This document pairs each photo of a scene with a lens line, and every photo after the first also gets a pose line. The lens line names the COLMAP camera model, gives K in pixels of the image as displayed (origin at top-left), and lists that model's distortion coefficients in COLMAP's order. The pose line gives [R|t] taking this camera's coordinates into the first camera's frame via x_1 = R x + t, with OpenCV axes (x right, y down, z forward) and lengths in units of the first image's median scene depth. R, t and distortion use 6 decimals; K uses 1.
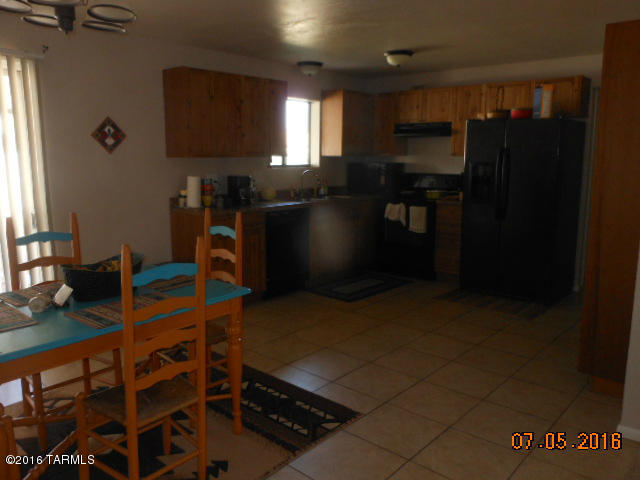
lens RADIAL K [[520.7, 0, 320.0], [0, 520.7, 237.5], [0, 0, 1]] dist [-0.015106, -0.007232]
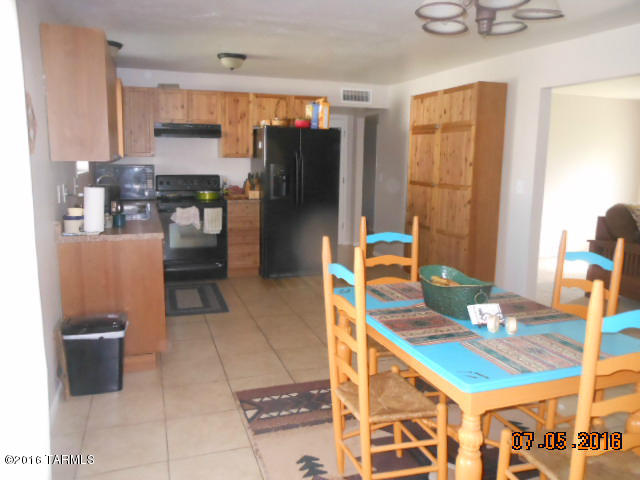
lens RADIAL K [[520.7, 0, 320.9], [0, 520.7, 242.3], [0, 0, 1]] dist [-0.015106, -0.007232]
pose [[0.478348, -0.138071, 0.867248, -0.720132], [0.126095, 0.988128, 0.087765, -0.068416], [-0.869070, 0.067373, 0.490080, 0.403574]]
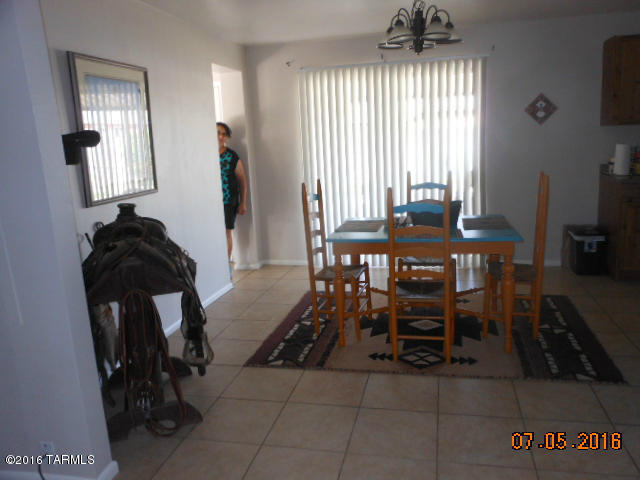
lens RADIAL K [[520.7, 0, 320.7], [0, 520.7, 238.6], [0, 0, 1]] dist [-0.015106, -0.007232]
pose [[0.483294, 0.155372, -0.861560, 0.380021], [-0.092096, 0.987688, 0.126456, -0.007790], [0.870601, 0.018231, 0.491653, -0.011676]]
